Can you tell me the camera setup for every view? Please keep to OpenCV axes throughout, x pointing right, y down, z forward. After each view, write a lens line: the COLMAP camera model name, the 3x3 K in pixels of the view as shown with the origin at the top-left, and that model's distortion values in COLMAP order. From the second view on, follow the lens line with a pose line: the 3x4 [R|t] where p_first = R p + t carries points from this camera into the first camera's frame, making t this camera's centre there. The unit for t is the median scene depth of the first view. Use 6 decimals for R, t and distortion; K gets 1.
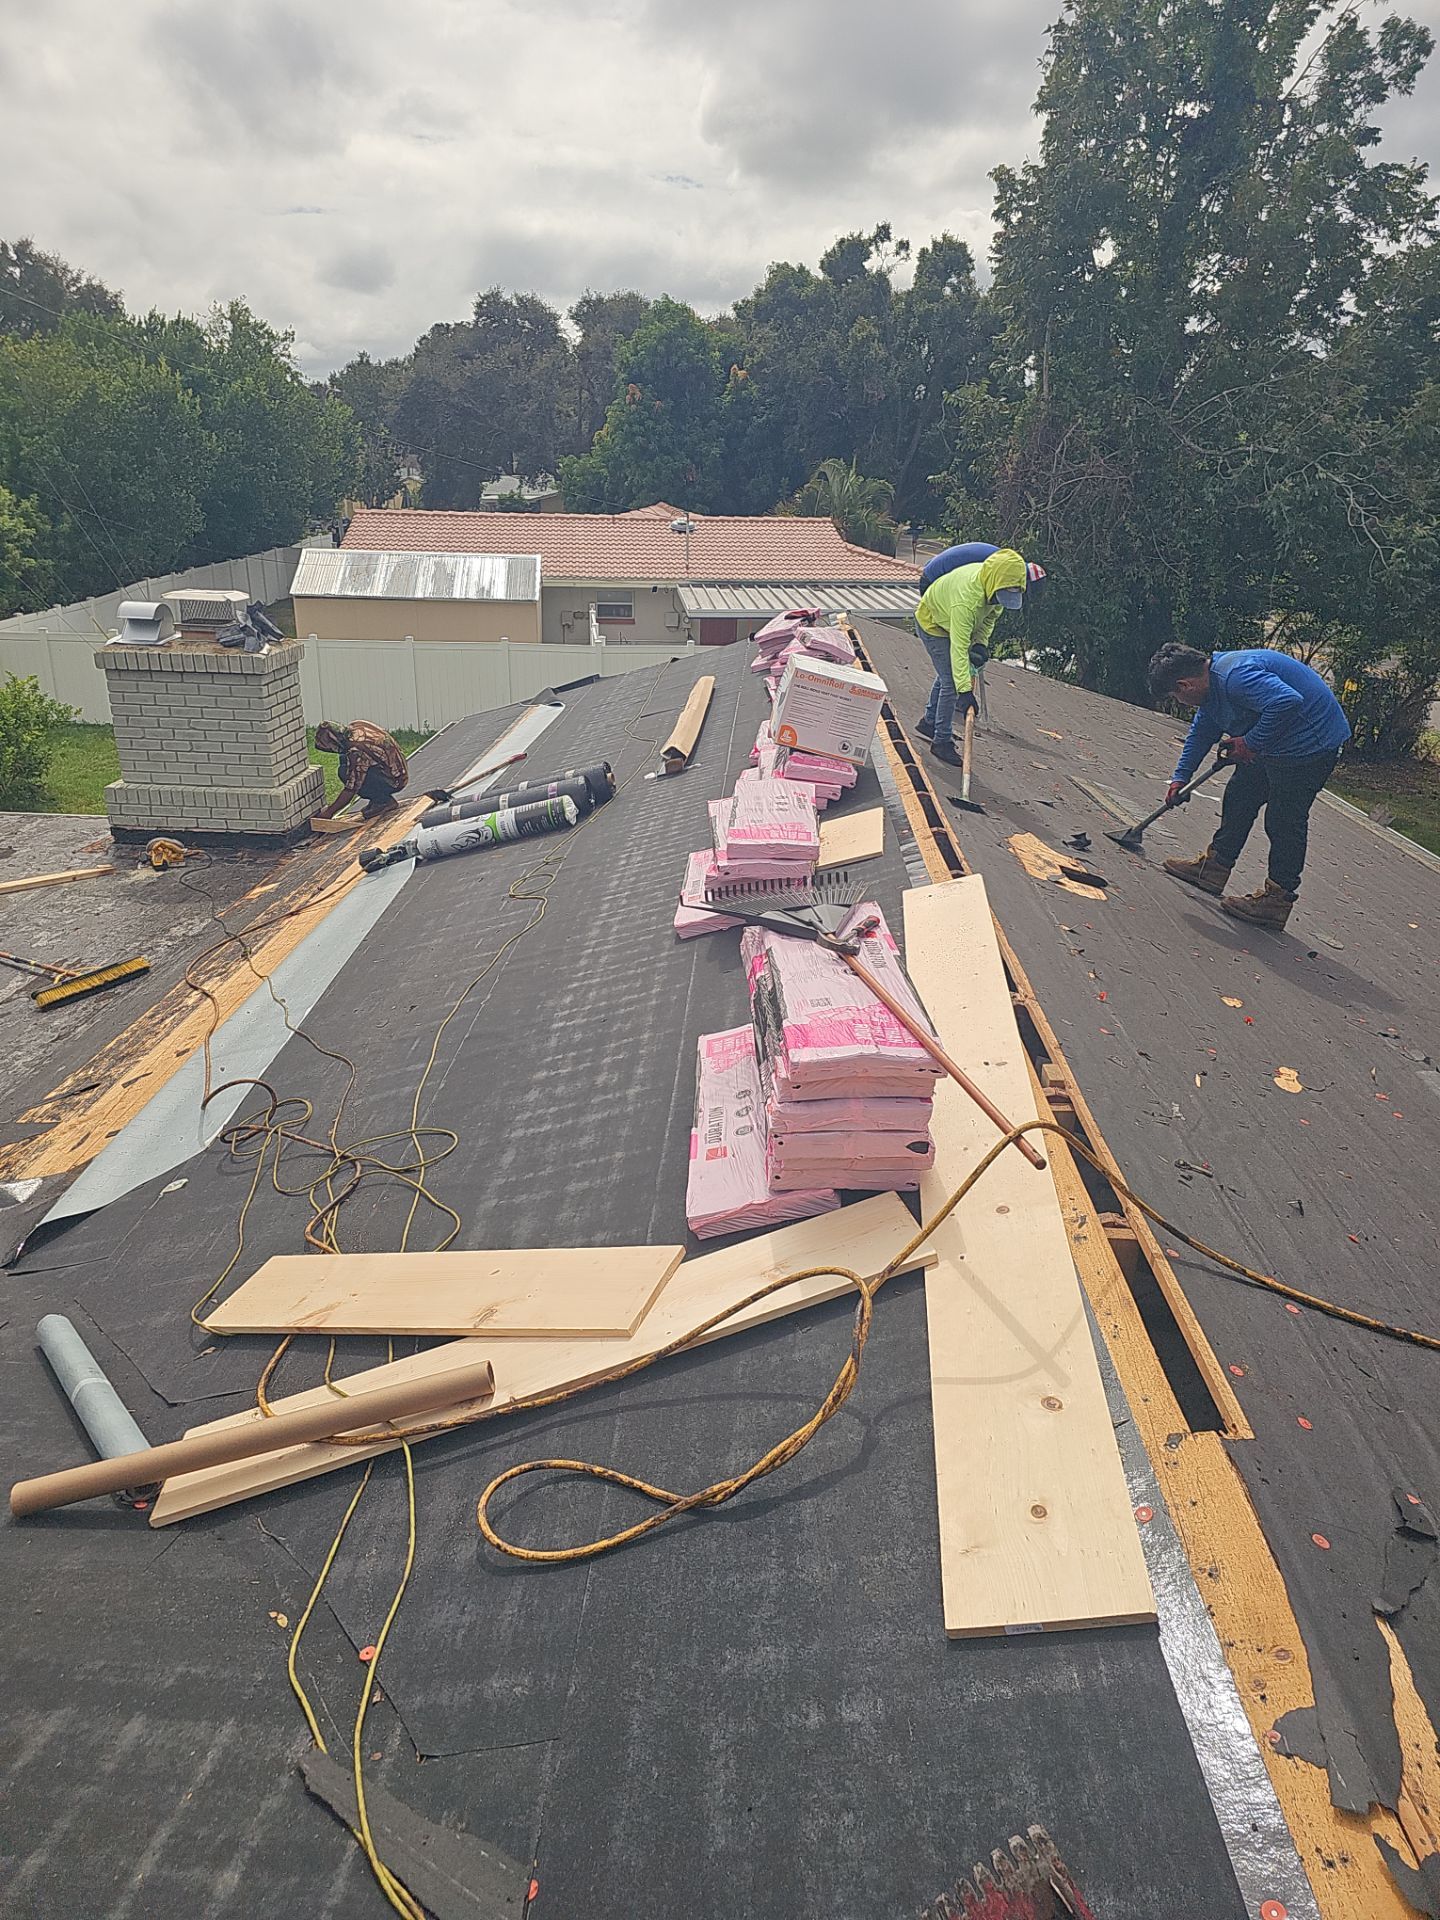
lens RADIAL K [[1251.6, 0, 679.6], [0, 1251.6, 950.8], [0, 0, 1]] dist [0.056891, -0.045678]
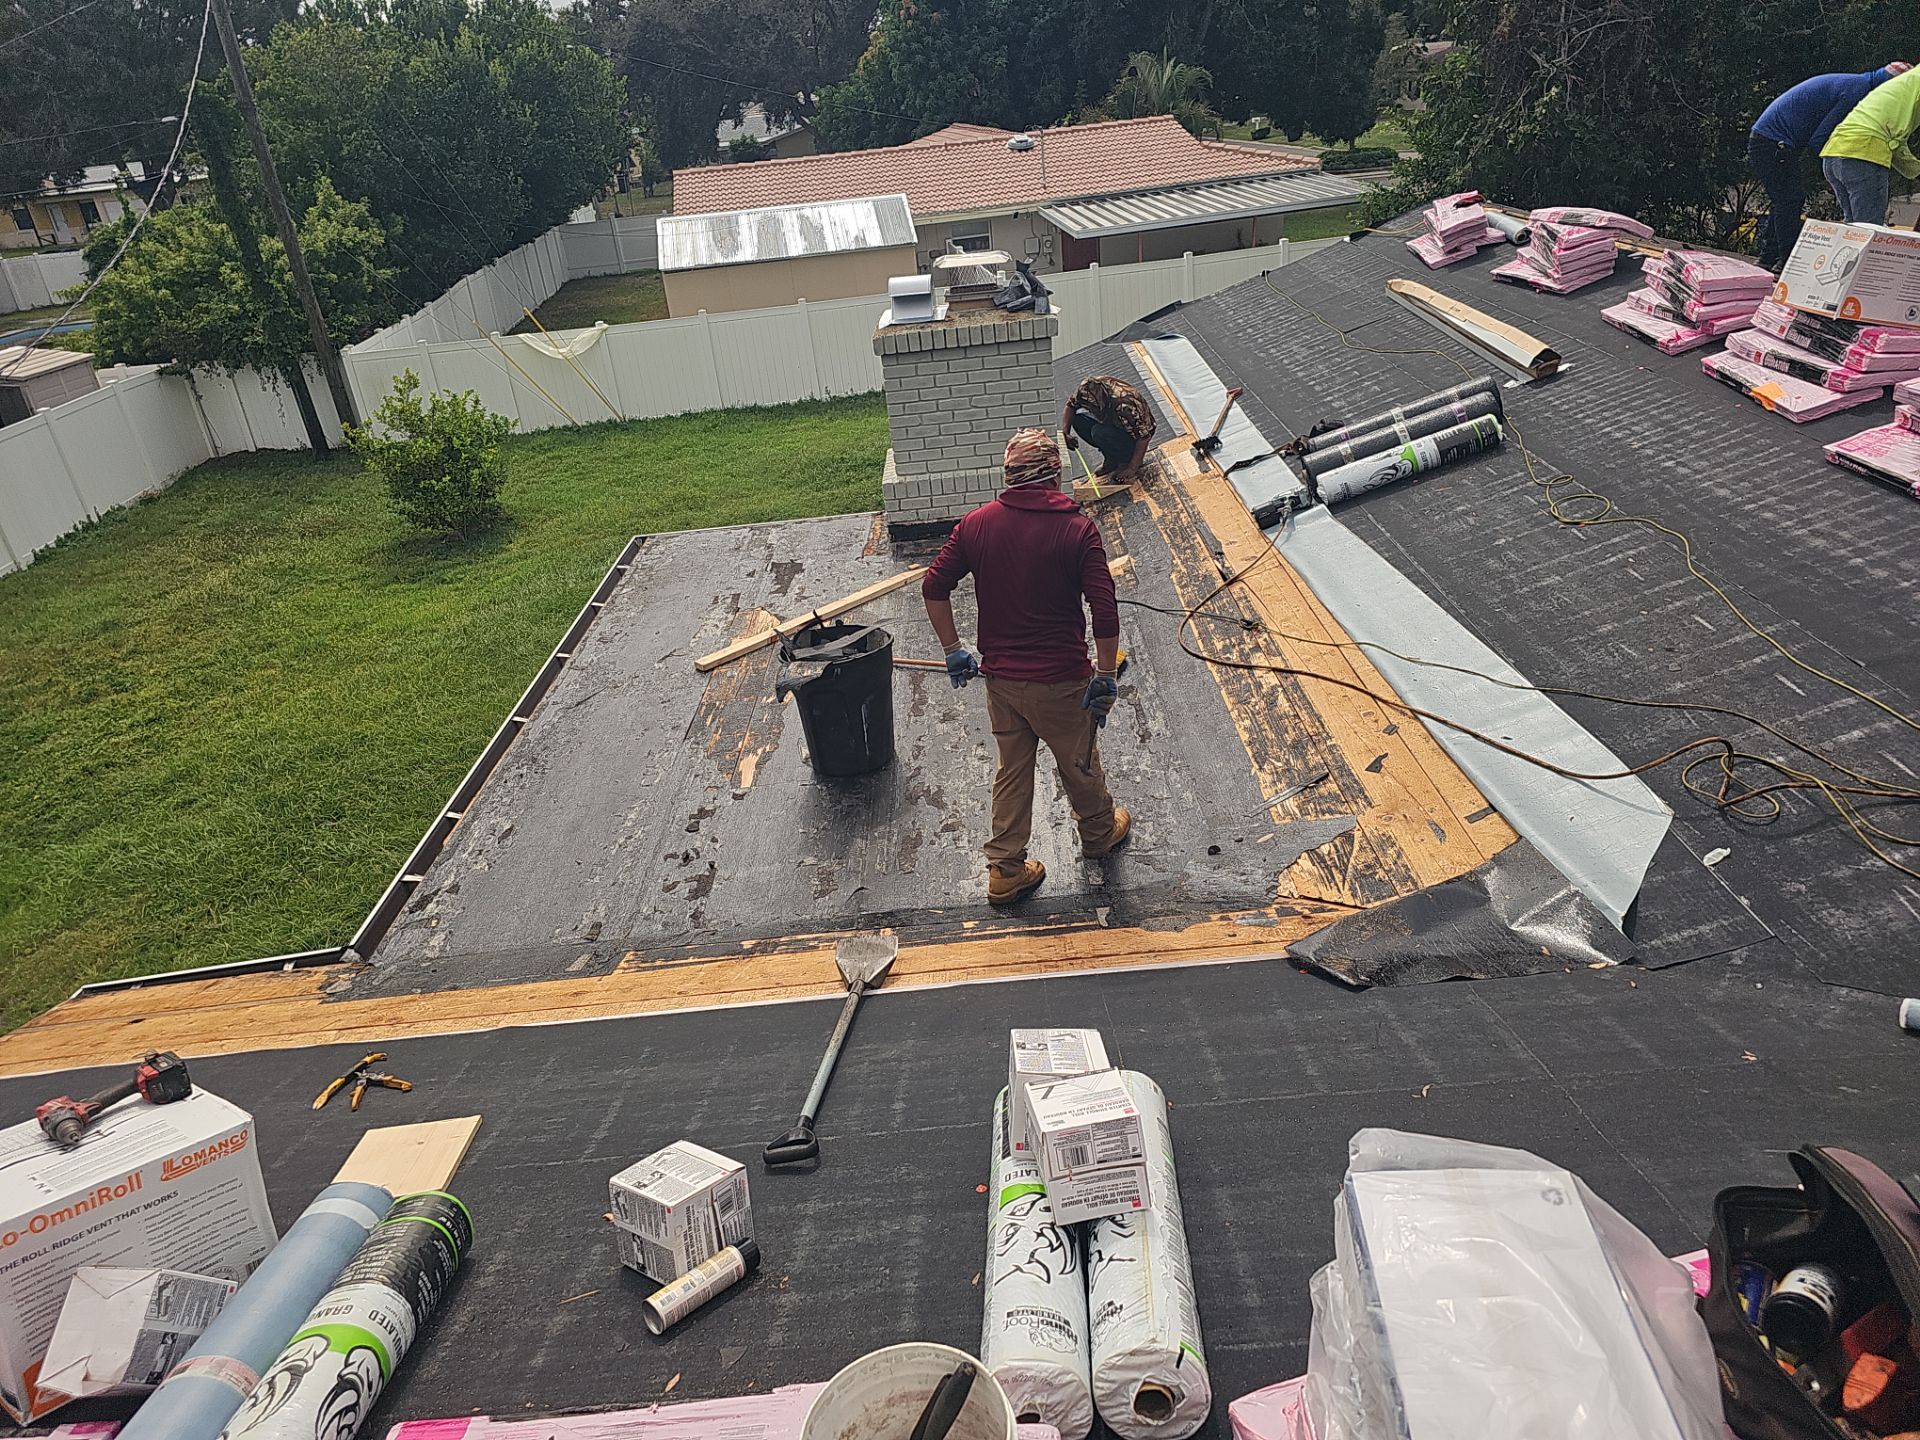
lens RADIAL K [[1248.9, 0, 961.7], [0, 1248.9, 722.6], [0, 0, 1]] dist [0.047214, -0.034095]
pose [[0.988641, -0.145316, 0.038360, -0.167890], [0.140648, 0.984510, 0.104680, -0.015651], [-0.052977, -0.098096, 0.993766, 0.017483]]
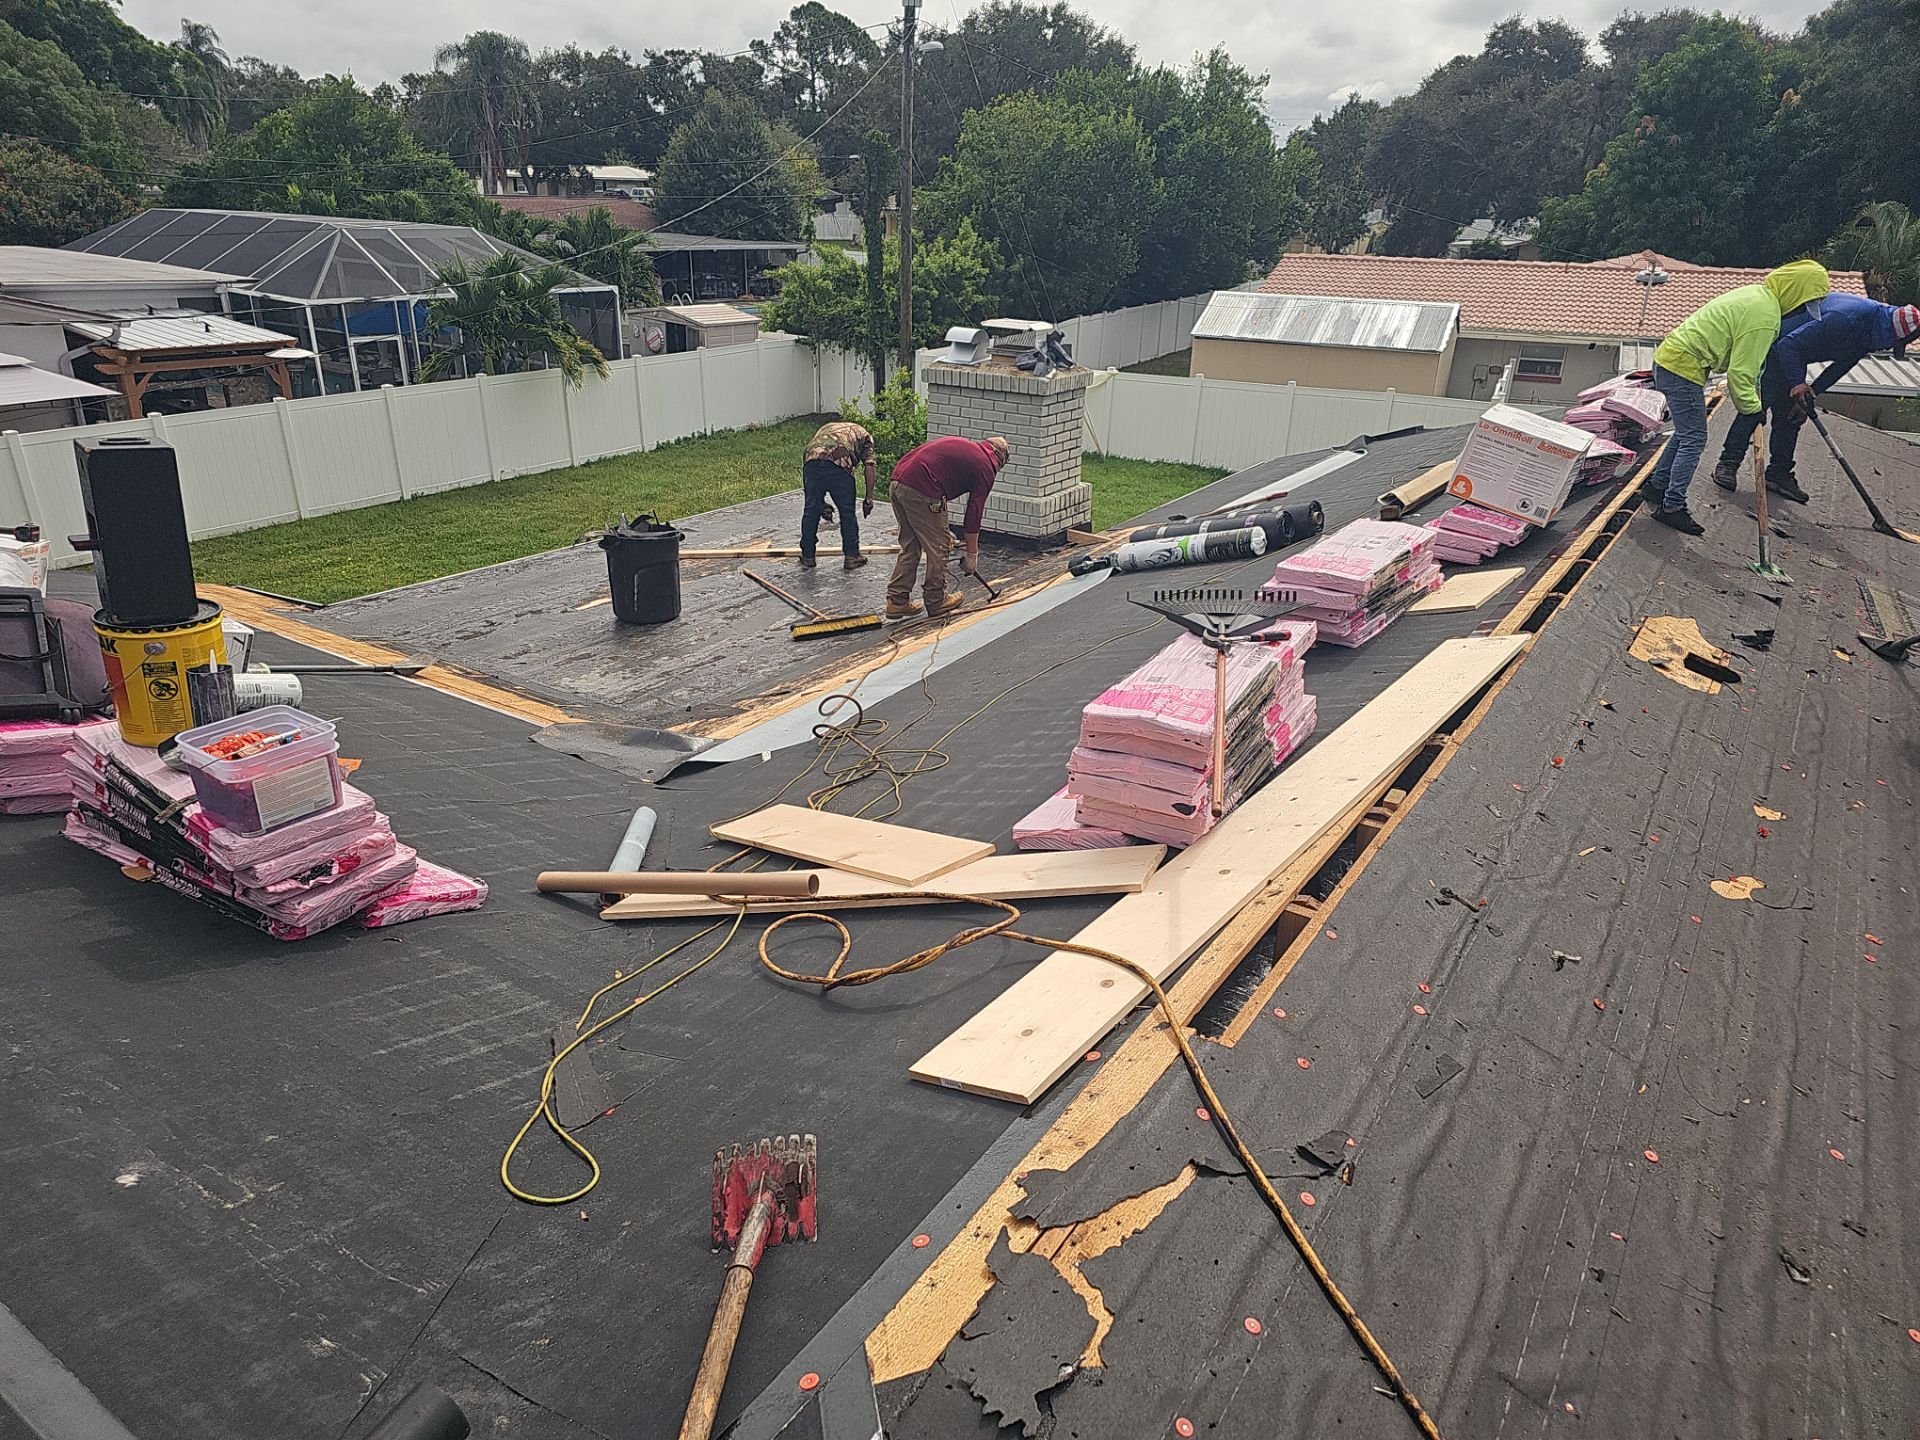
lens RADIAL K [[1251.6, 0, 938.4], [0, 1251.6, 727.6], [0, 0, 1]] dist [0.056891, -0.045678]
pose [[0.868402, 0.193927, -0.456366, 0.047922], [-0.183819, 0.980678, 0.066945, 0.004778], [0.460531, 0.025754, 0.887270, -0.012695]]
